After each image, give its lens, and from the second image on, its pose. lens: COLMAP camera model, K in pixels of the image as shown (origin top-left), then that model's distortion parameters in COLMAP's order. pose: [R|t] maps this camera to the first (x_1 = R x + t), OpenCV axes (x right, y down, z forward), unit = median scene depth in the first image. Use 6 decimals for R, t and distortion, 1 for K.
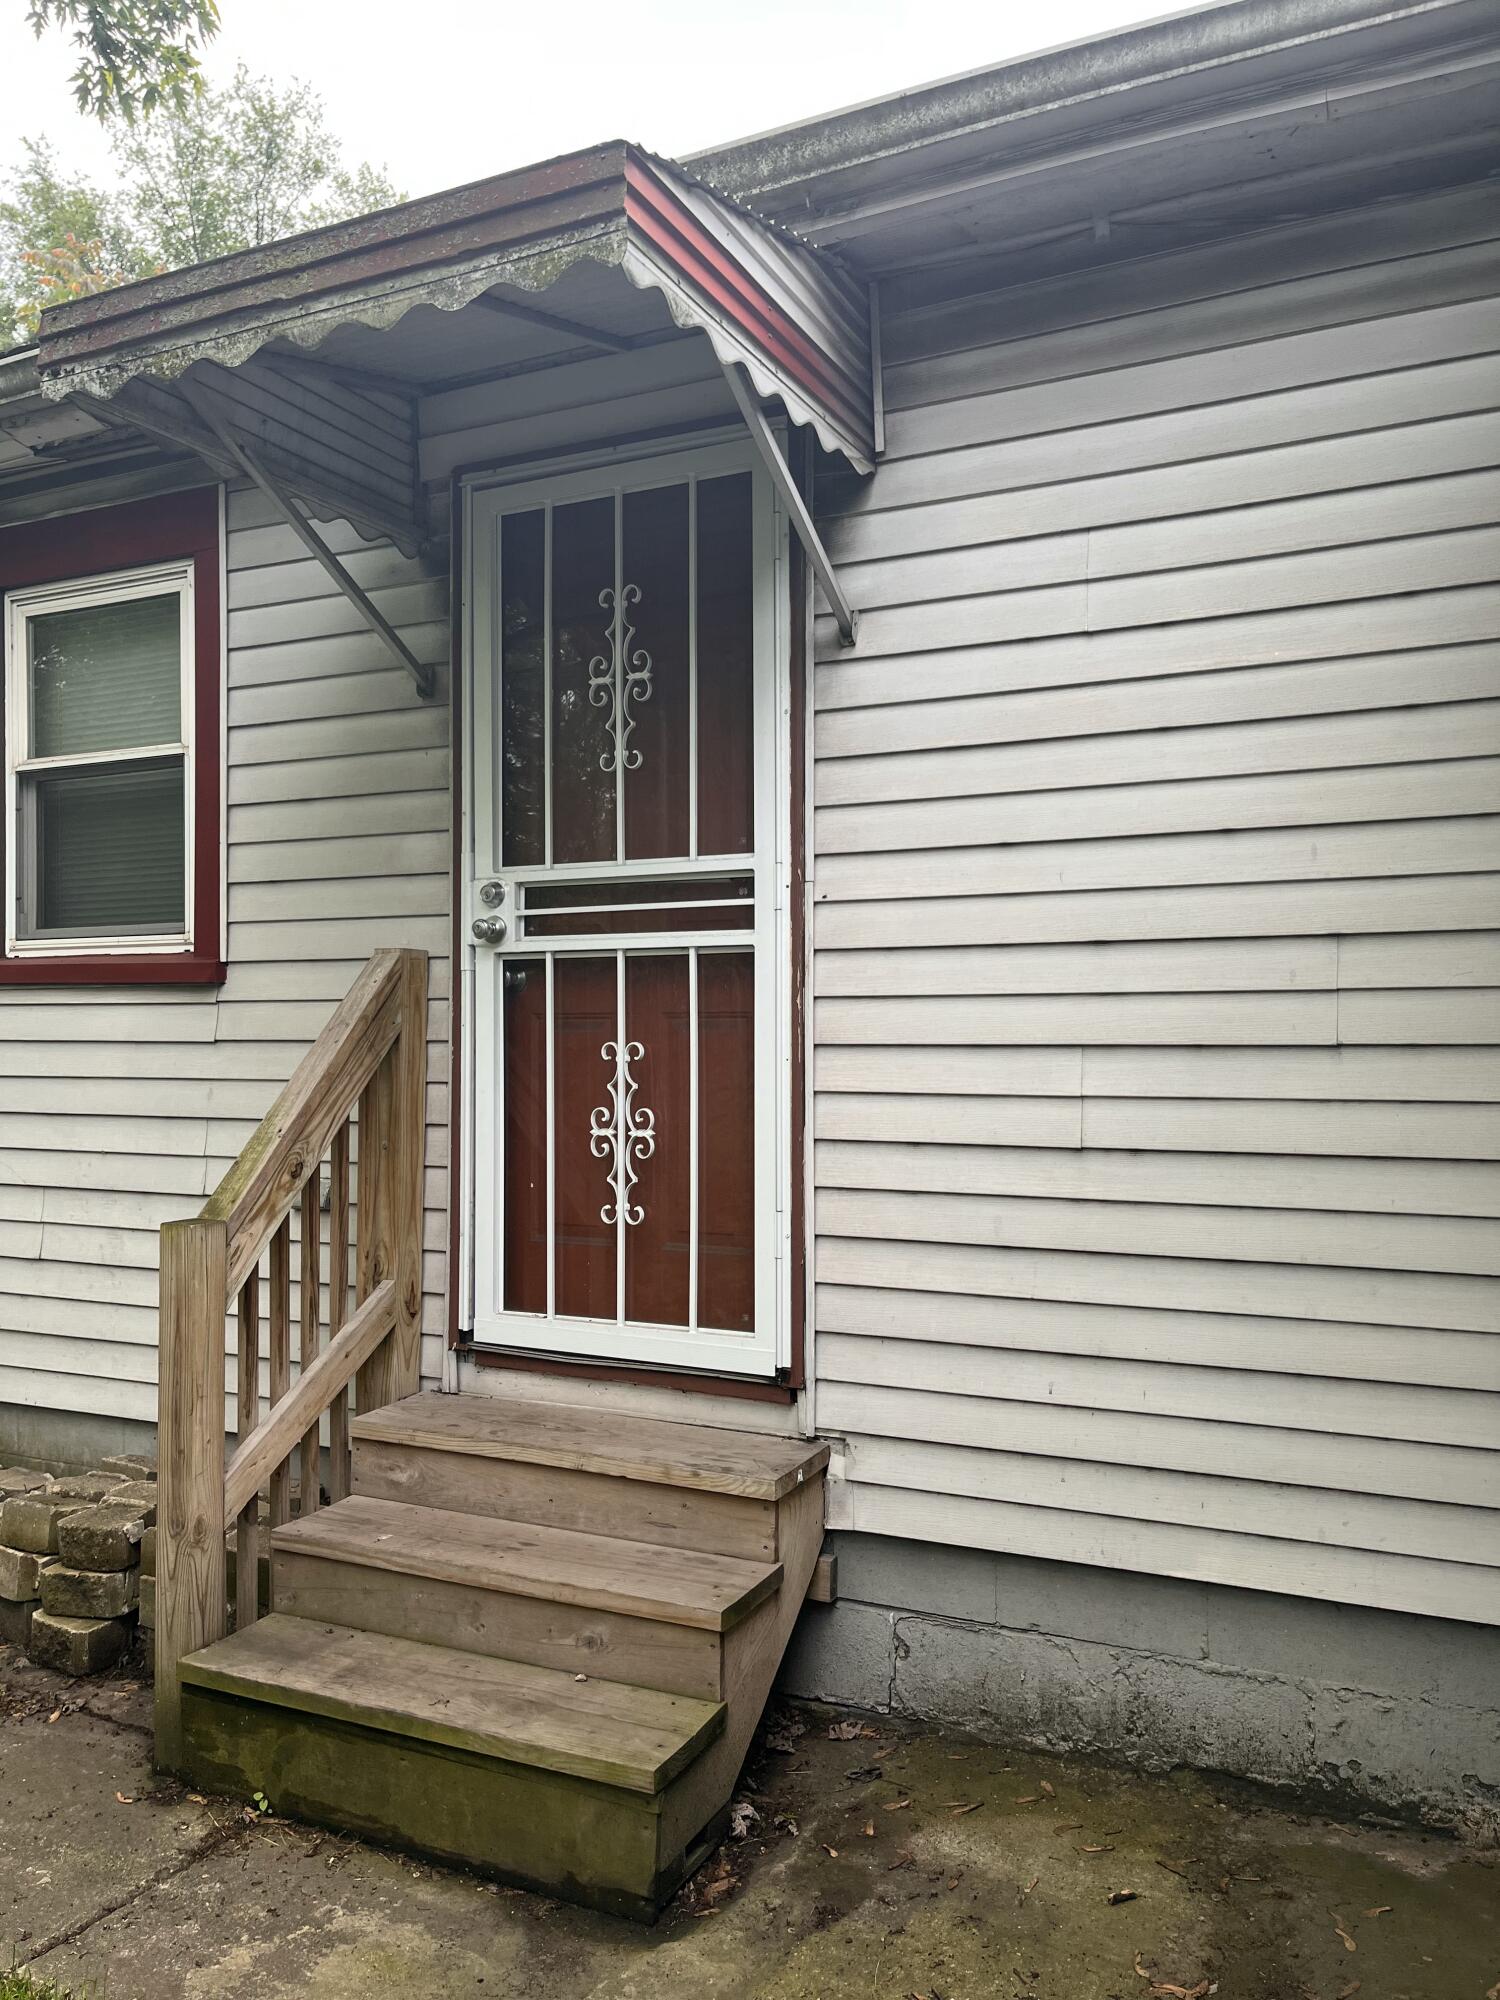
lens RADIAL K [[1506.6, 0, 750.0], [0, 1506.6, 1000.0], [0, 0, 1]] dist [0.004857, -0.078540]
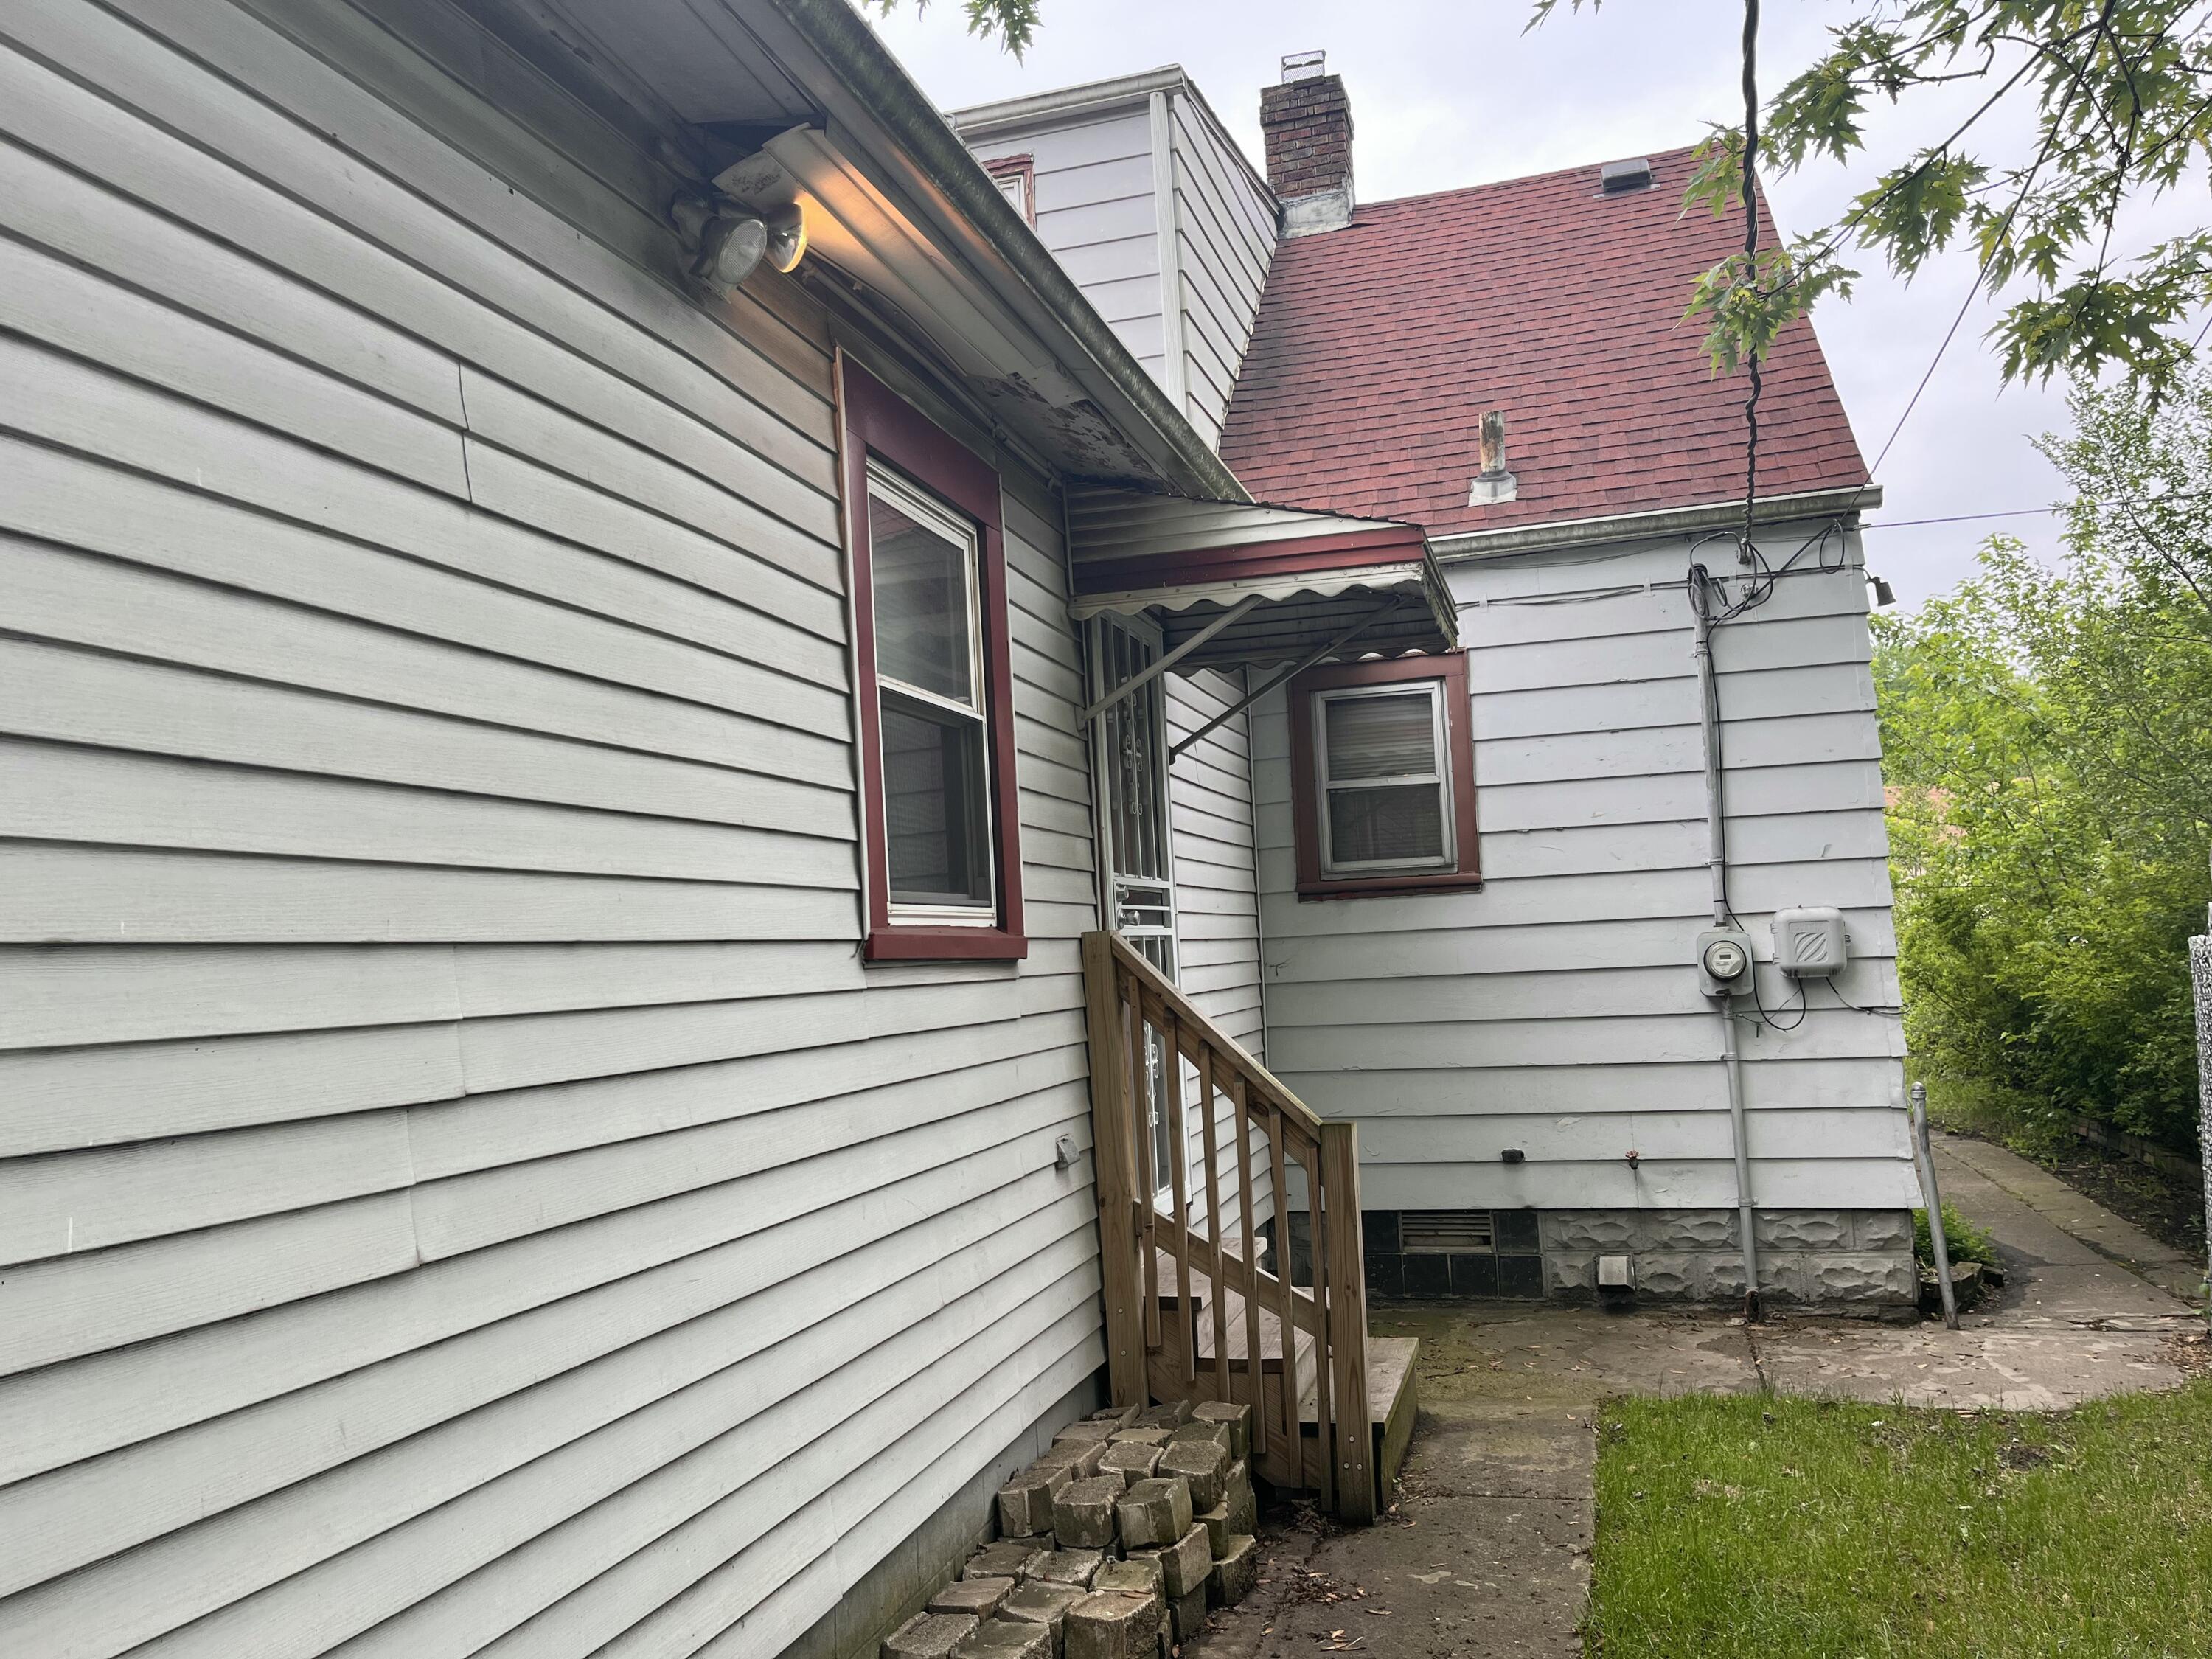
lens RADIAL K [[1721.7, 0, 1106.0], [0, 1721.7, 829.5], [0, 0, 1]] dist [-0.051015, 0.135308]
pose [[-0.154364, 0.089818, 0.983923, -1.513295], [0.042793, 0.995533, -0.084164, 0.002008], [-0.987087, 0.029113, -0.157518, 1.127745]]
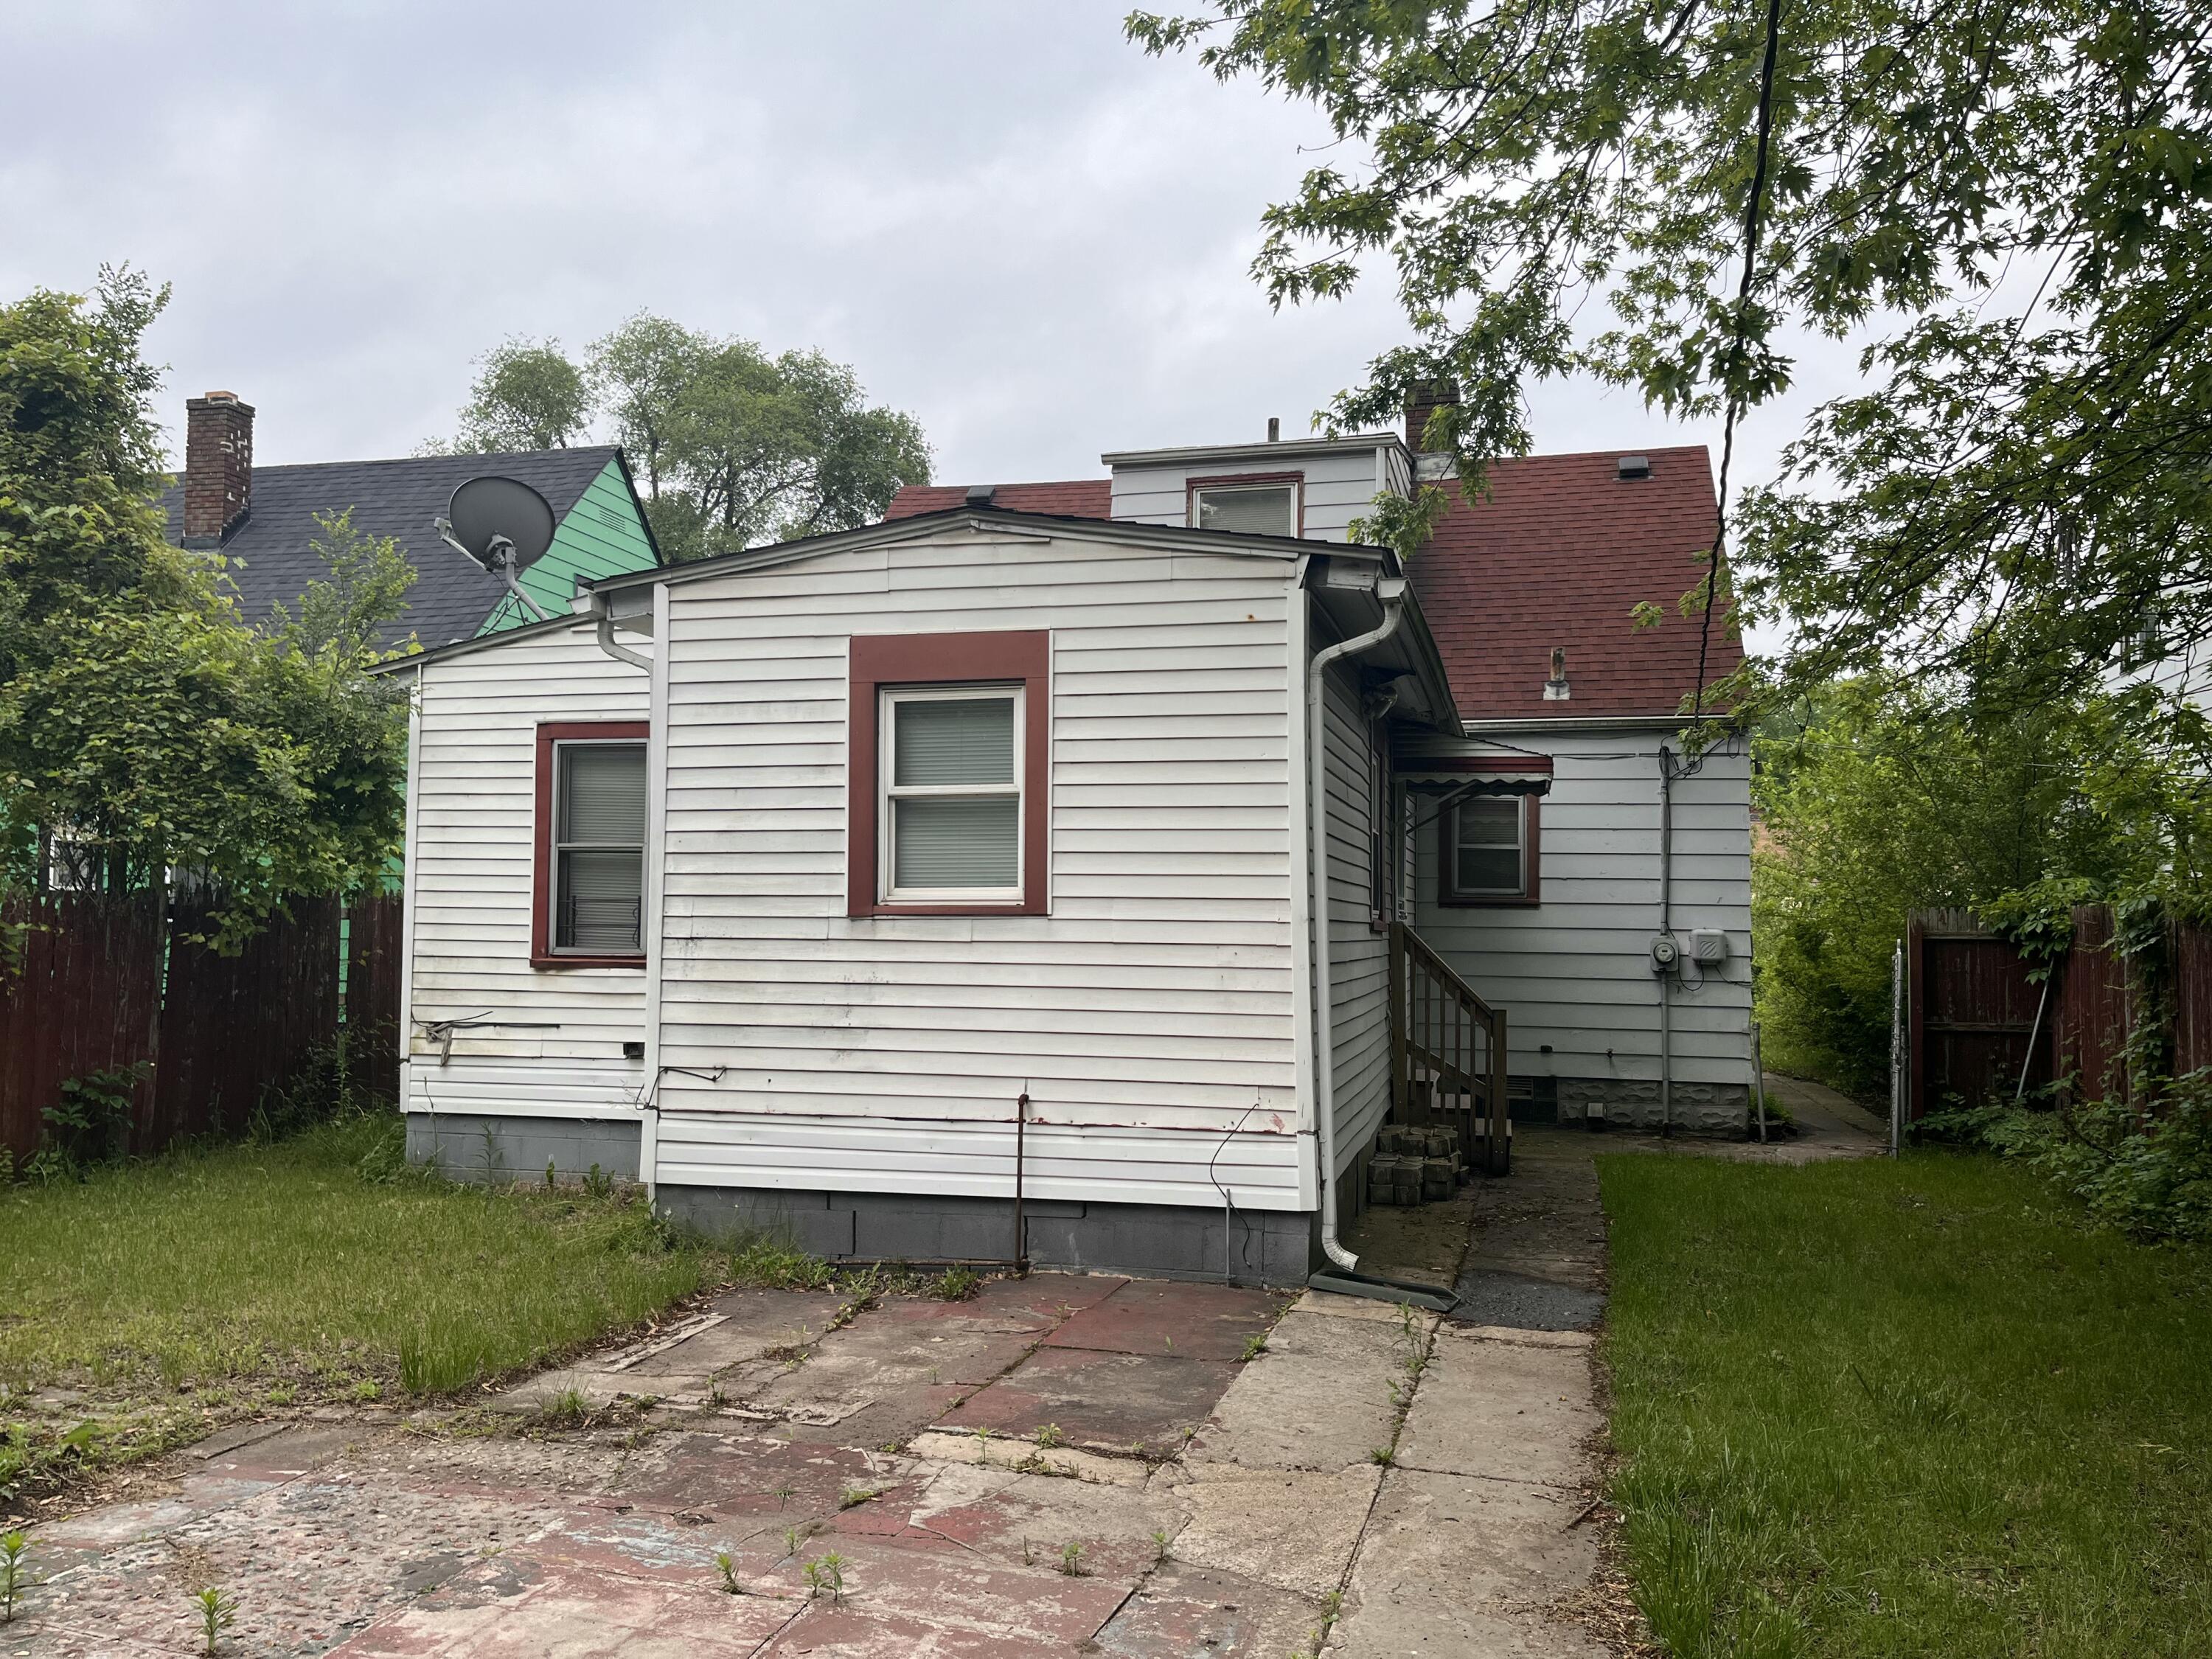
lens RADIAL K [[1666.3, 0, 1106.0], [0, 1666.3, 829.5], [0, 0, 1]] dist [0.004857, -0.078540]
pose [[-0.187172, 0.061471, 0.980402, -3.054217], [-0.019449, 0.997613, -0.066263, 0.011943], [-0.982135, -0.031470, -0.185529, 2.015810]]
